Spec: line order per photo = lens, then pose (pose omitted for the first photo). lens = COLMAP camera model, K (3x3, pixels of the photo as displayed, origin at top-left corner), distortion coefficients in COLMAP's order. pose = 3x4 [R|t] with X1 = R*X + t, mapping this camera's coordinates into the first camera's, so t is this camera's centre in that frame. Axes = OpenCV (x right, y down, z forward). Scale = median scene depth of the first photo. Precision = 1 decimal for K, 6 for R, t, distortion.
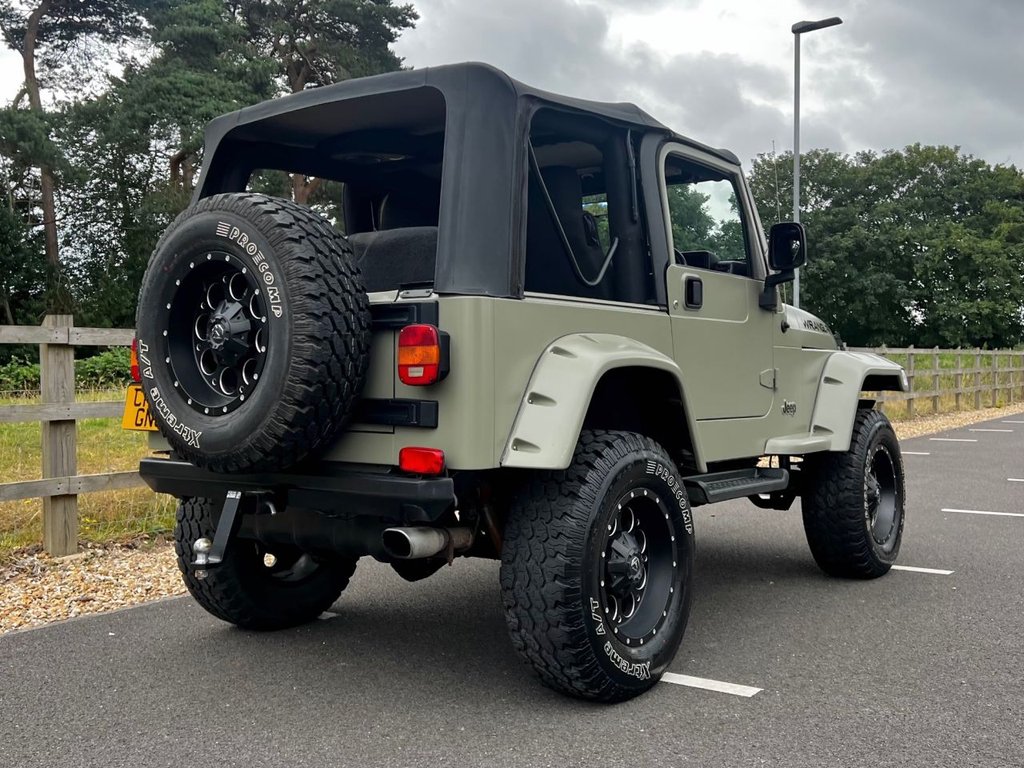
lens RADIAL K [[1092.6, 0, 485.5], [0, 1092.6, 324.2], [0, 0, 1]] dist [0.108489, -0.212974]
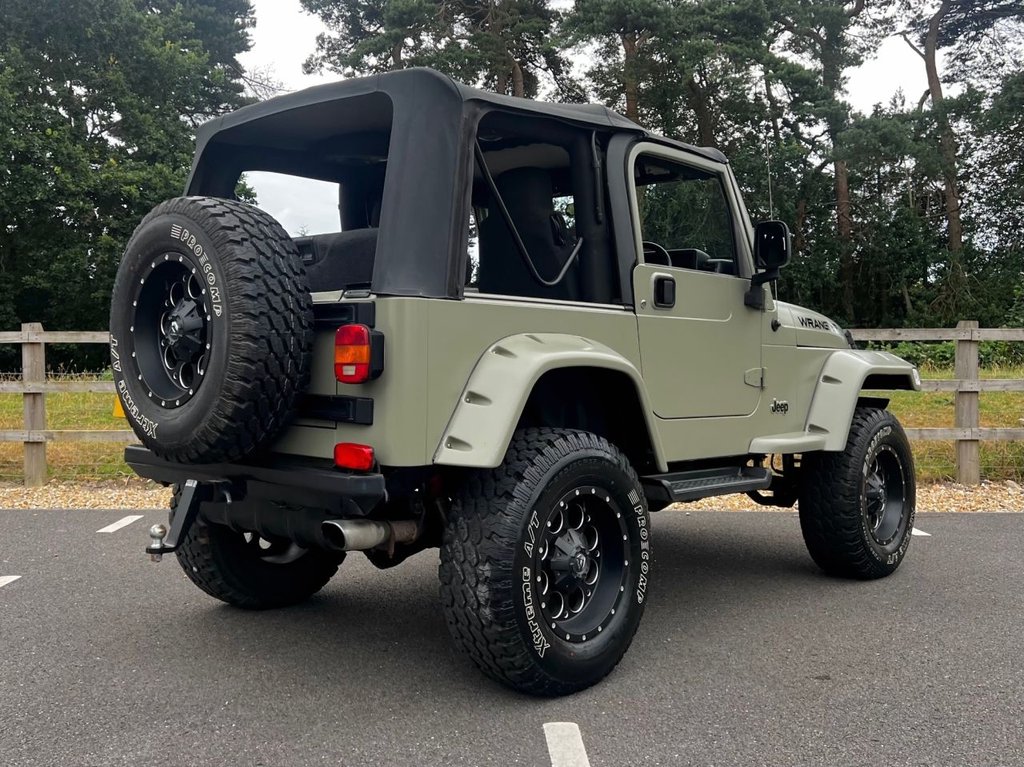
lens RADIAL K [[1057.7, 0, 462.7], [0, 1057.7, 323.0], [0, 0, 1]] dist [0.069360, -0.089453]
pose [[0.993935, 0.009892, -0.109521, 0.138891], [-0.008607, 0.999889, 0.012199, -0.013016], [0.109630, -0.011182, 0.993910, 0.019639]]
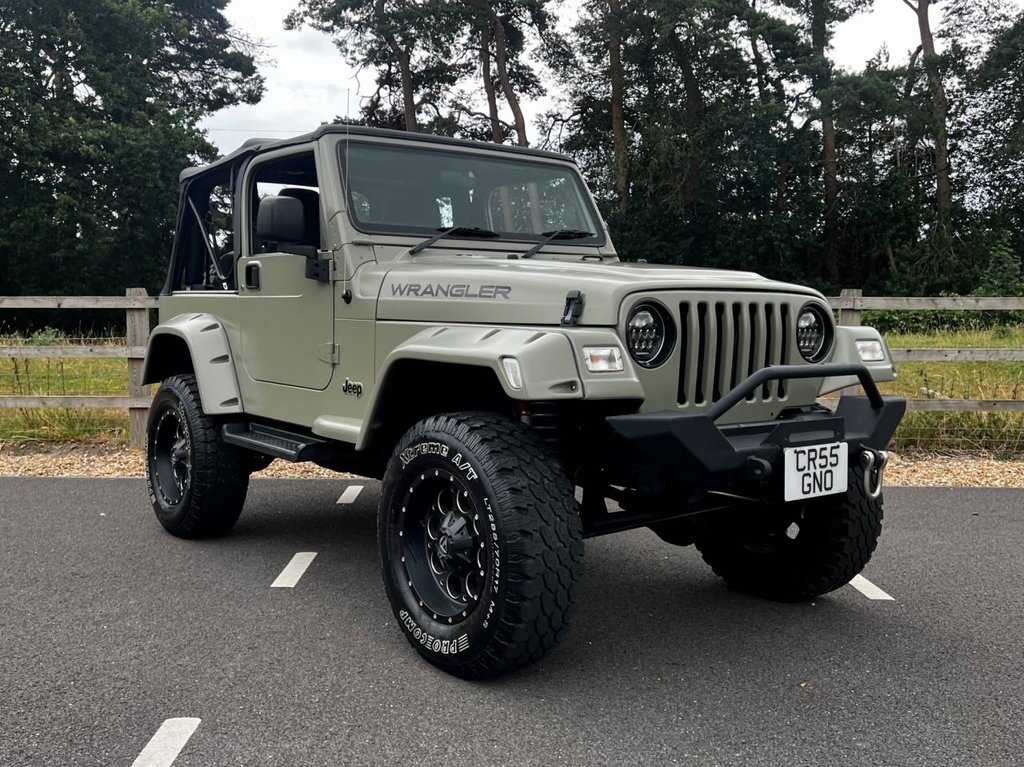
lens RADIAL K [[1052.2, 0, 459.0], [0, 1052.2, 335.0], [0, 0, 1]] dist [0.077063, -0.106273]
pose [[0.991227, 0.020105, -0.130634, 0.463251], [-0.011835, 0.997894, 0.063778, -0.036486], [0.131641, -0.061673, 0.989377, 0.112033]]
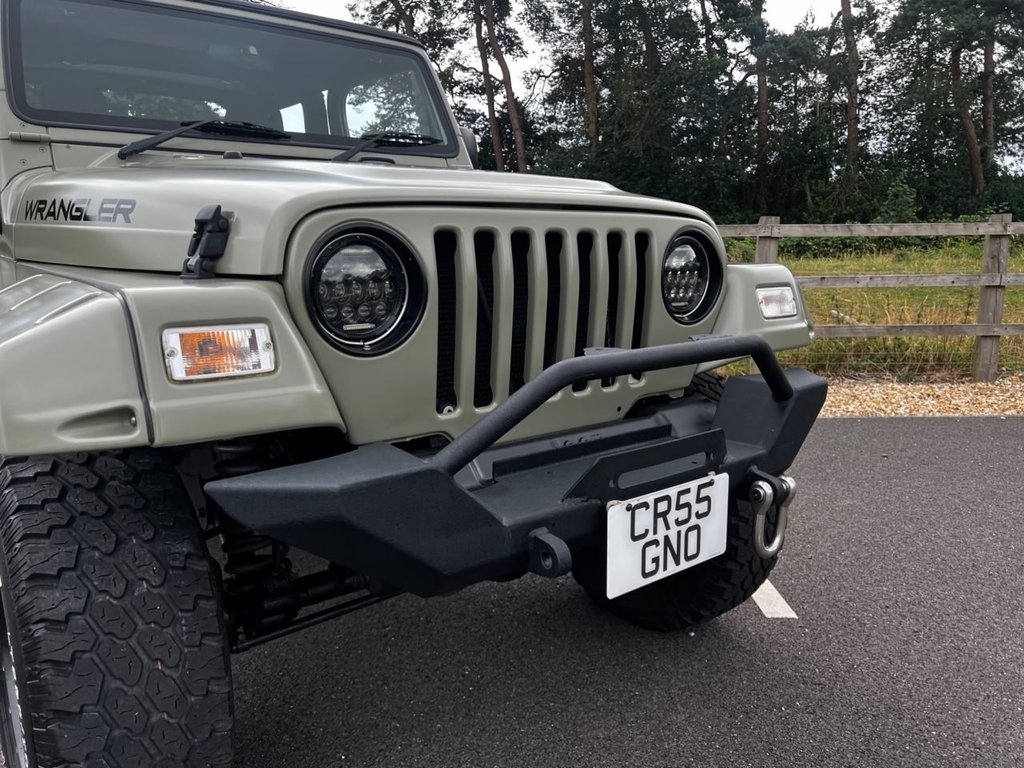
lens RADIAL K [[795.5, 0, 526.0], [0, 795.5, 379.5], [0, 0, 1]] dist [0.045218, -0.052166]
pose [[0.996985, 0.023248, -0.074030, 0.620344], [-0.007009, 0.977144, 0.212465, -0.017392], [0.077278, -0.211306, 0.974360, 0.728941]]
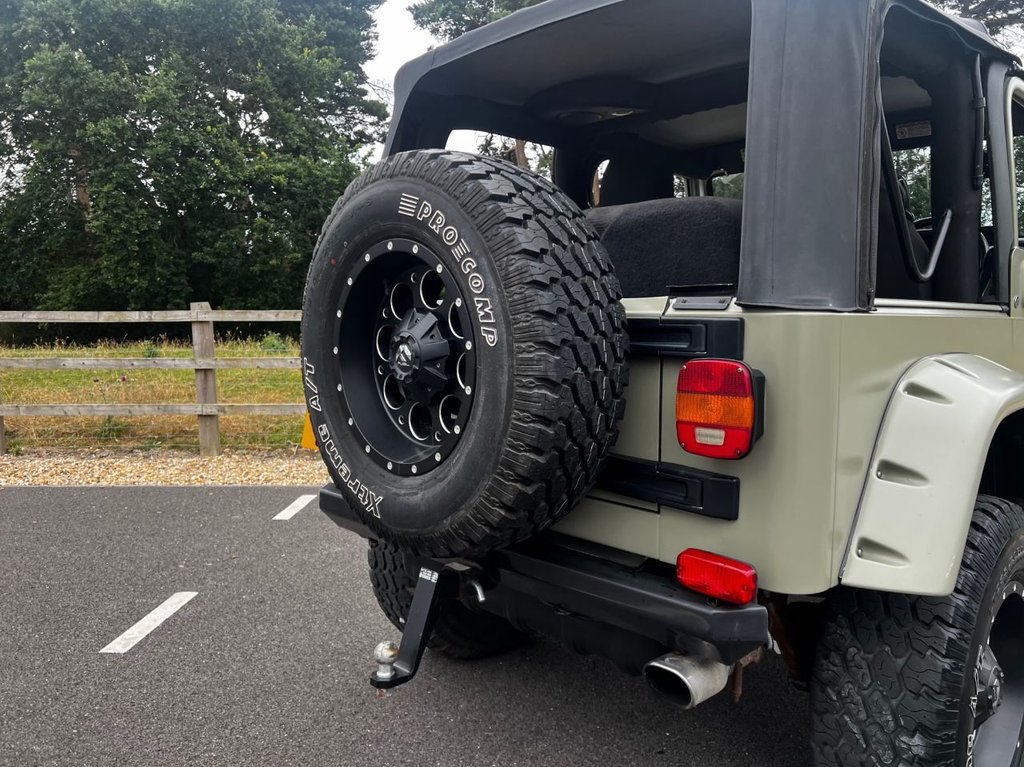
lens RADIAL K [[812.4, 0, 511.3], [0, 812.4, 368.7], [0, 0, 1]] dist [0.081514, -0.117219]
pose [[0.990754, 0.018327, -0.134426, -0.104090], [-0.002930, 0.993493, 0.113859, -0.042563], [0.135638, -0.112413, 0.984361, 0.489835]]
